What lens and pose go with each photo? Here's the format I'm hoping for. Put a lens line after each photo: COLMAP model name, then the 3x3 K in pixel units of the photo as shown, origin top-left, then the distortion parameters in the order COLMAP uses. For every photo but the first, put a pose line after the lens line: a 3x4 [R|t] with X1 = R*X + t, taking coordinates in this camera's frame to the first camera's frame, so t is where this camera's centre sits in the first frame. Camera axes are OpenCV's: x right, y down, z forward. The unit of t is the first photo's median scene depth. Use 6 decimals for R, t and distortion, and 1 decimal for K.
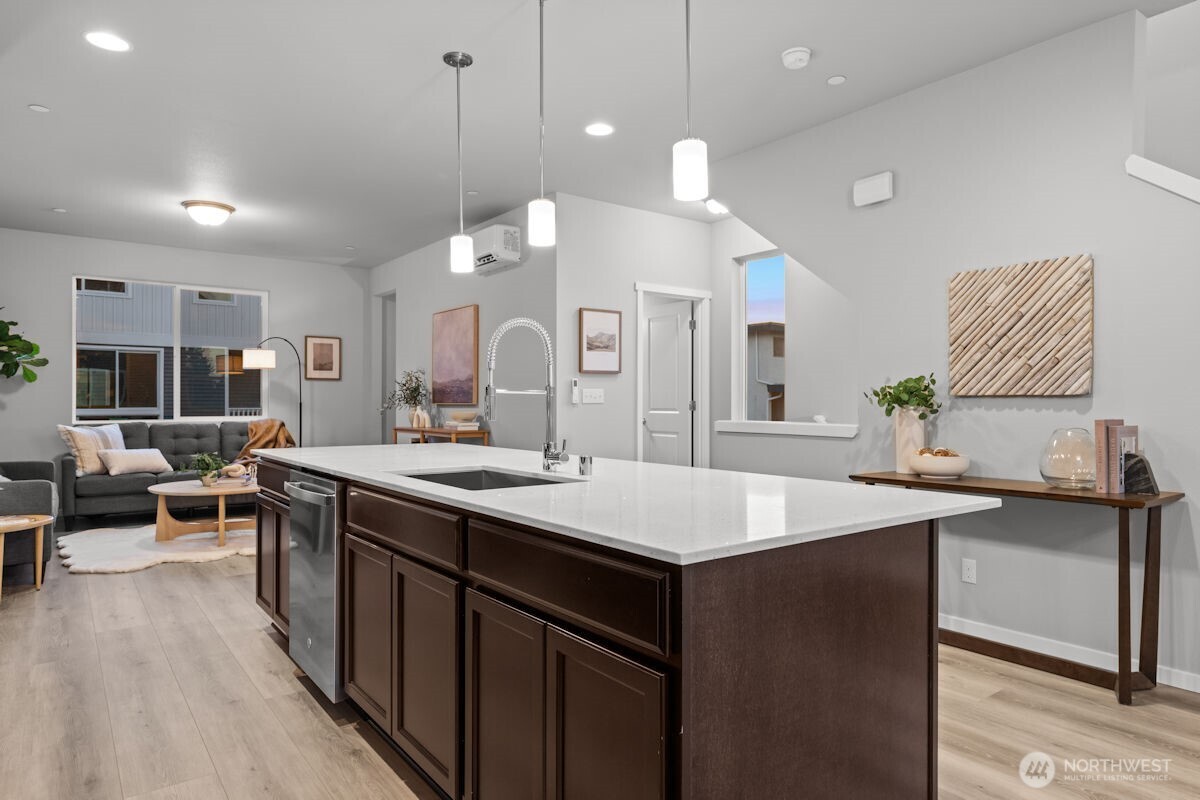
lens RADIAL K [[722.6, 0, 613.7], [0, 722.6, 399.7], [0, 0, 1]] dist [-0.002405, 0.002886]
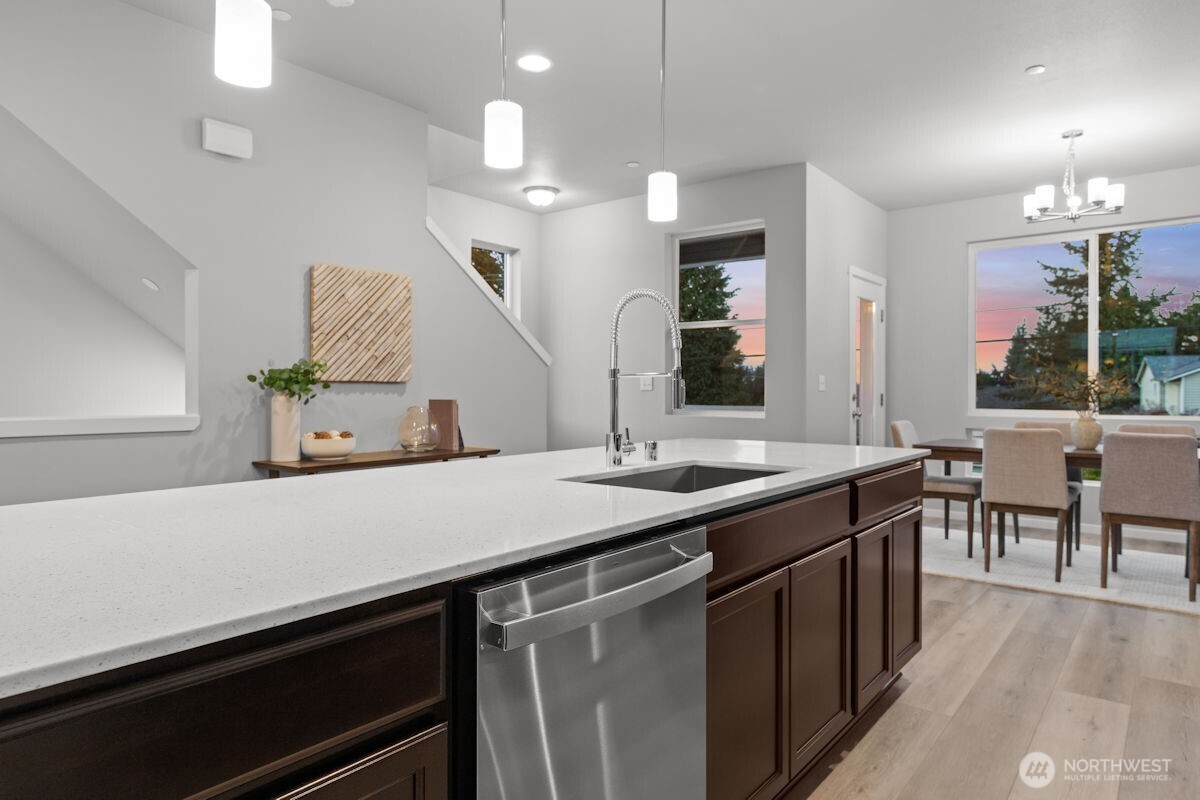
lens RADIAL K [[722.6, 0, 600.1], [0, 722.6, 396.2], [0, 0, 1]] dist [-0.002405, 0.002886]
pose [[-0.232175, -0.010663, 0.972616, -0.388204], [-0.005427, 0.999939, 0.009667, 0.002674], [-0.972659, -0.003034, -0.232219, 0.510476]]
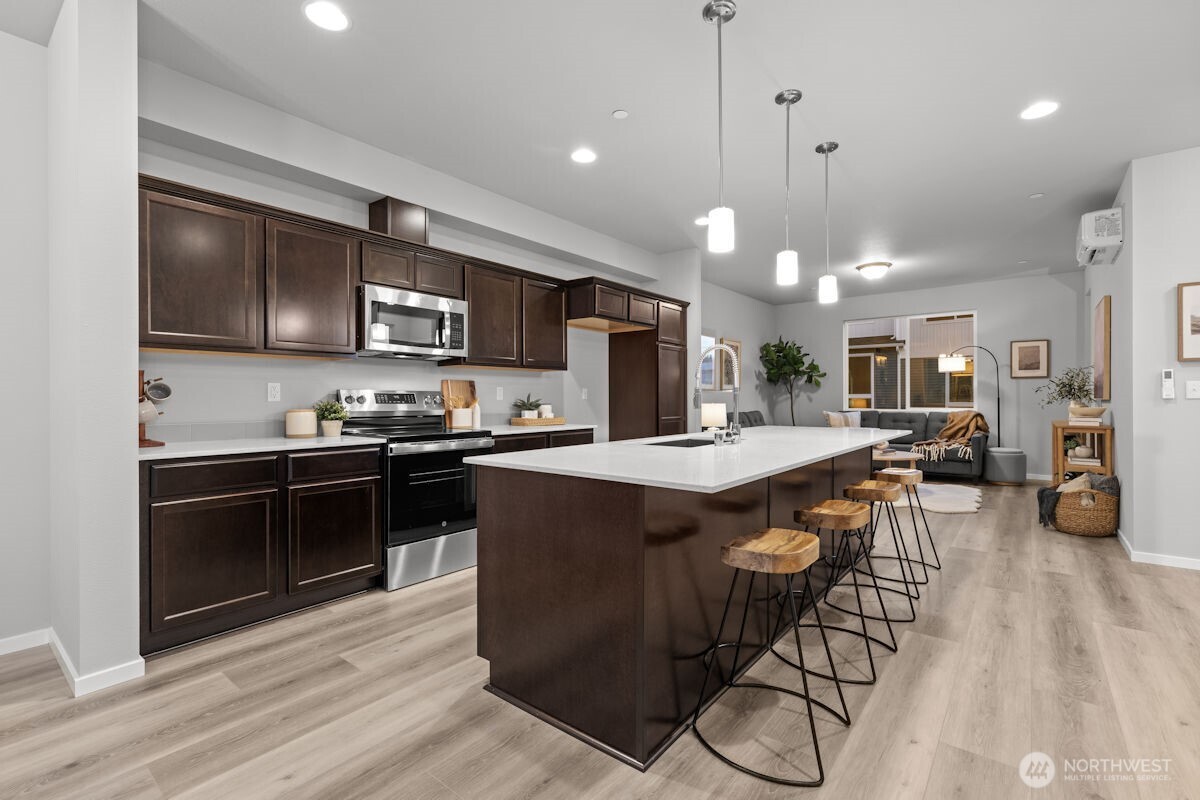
lens RADIAL K [[537.4, 0, 602.6], [0, 537.4, 399.2], [0, 0, 1]] dist [0.001483, -0.001792]
pose [[0.234067, 0.001212, -0.972220, 0.387773], [0.004560, 0.999987, 0.002344, 0.001694], [0.972210, -0.004982, 0.234058, 0.198368]]
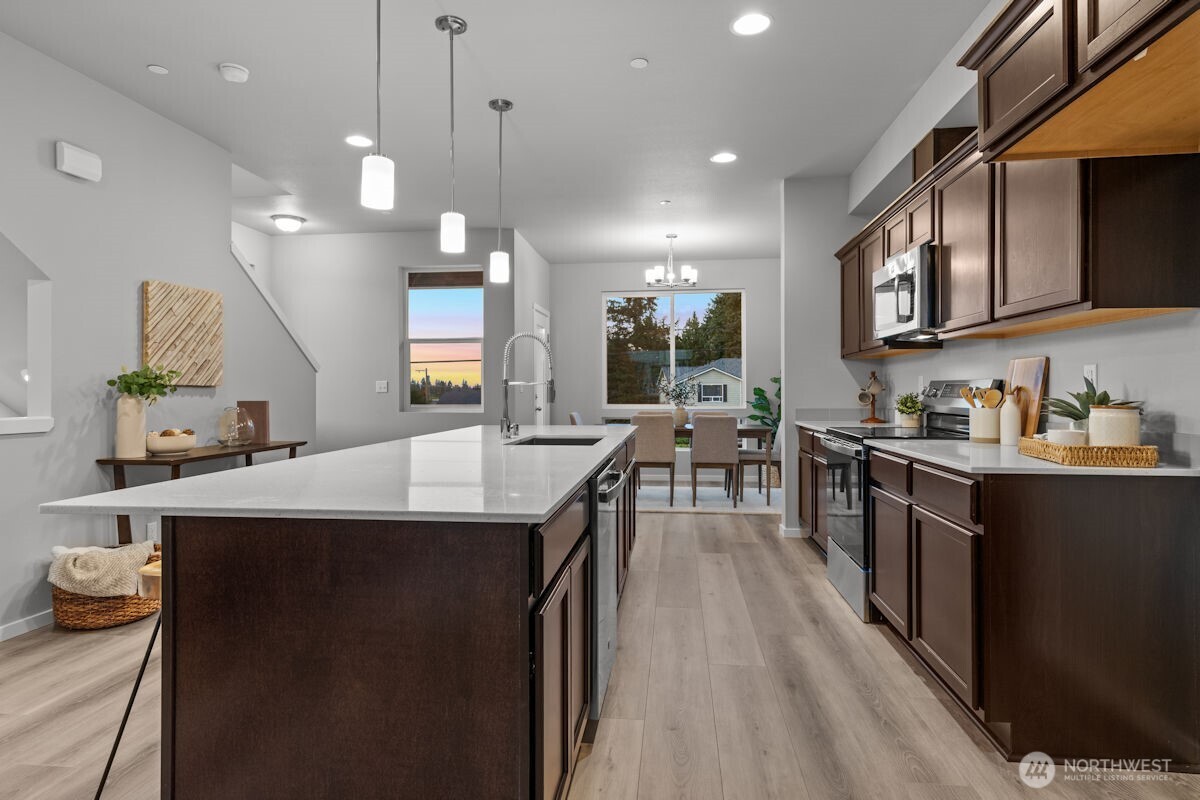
lens RADIAL K [[647.8, 0, 595.5], [0, 647.8, 391.1], [0, 0, 1]] dist [-0.004389, 0.000778]
pose [[-0.706150, 0.000172, 0.708063, -0.465852], [-0.001475, 0.999997, -0.001714, 0.002982], [-0.708061, -0.002255, -0.706148, 0.742898]]
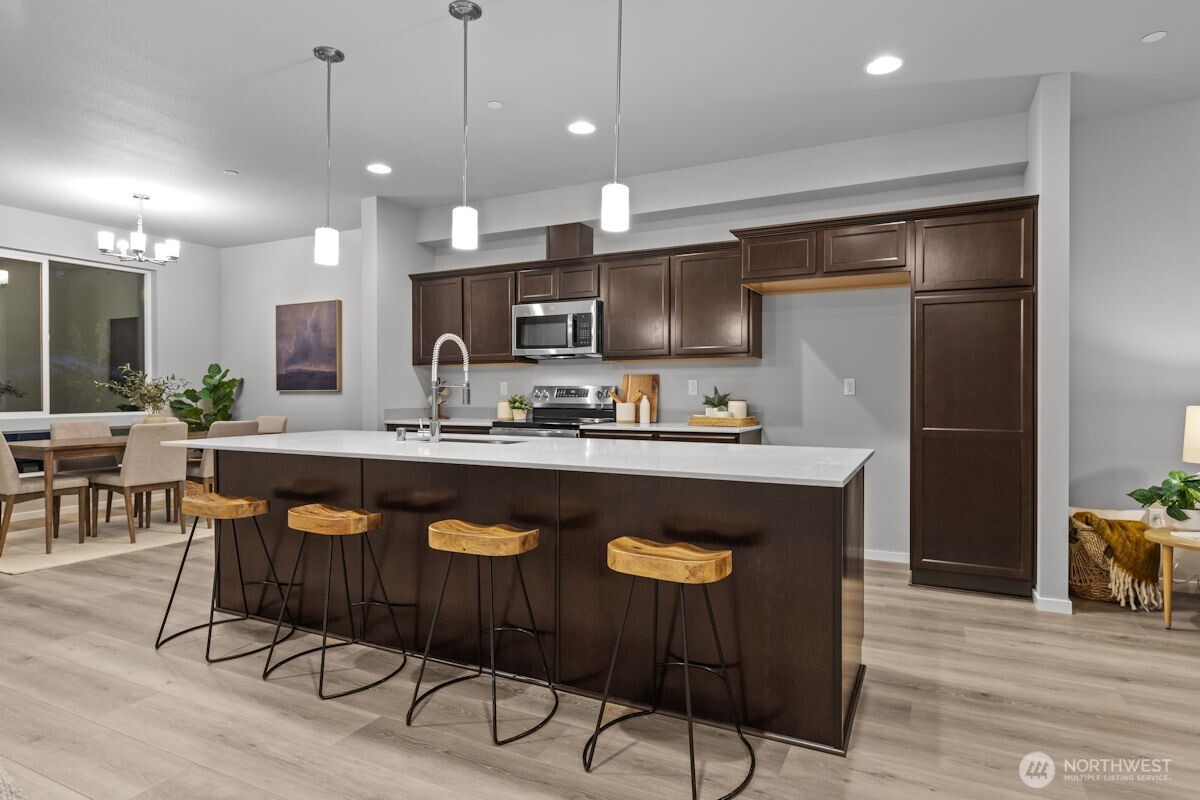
lens RADIAL K [[673.6, 0, 601.6], [0, 673.6, 391.5], [0, 0, 1]] dist [0.004633, 0.004137]
pose [[-0.904990, 0.002411, -0.425426, 0.071389], [0.003030, 0.999995, -0.000778, 0.000195], [0.425423, -0.001994, -0.904993, 0.960202]]
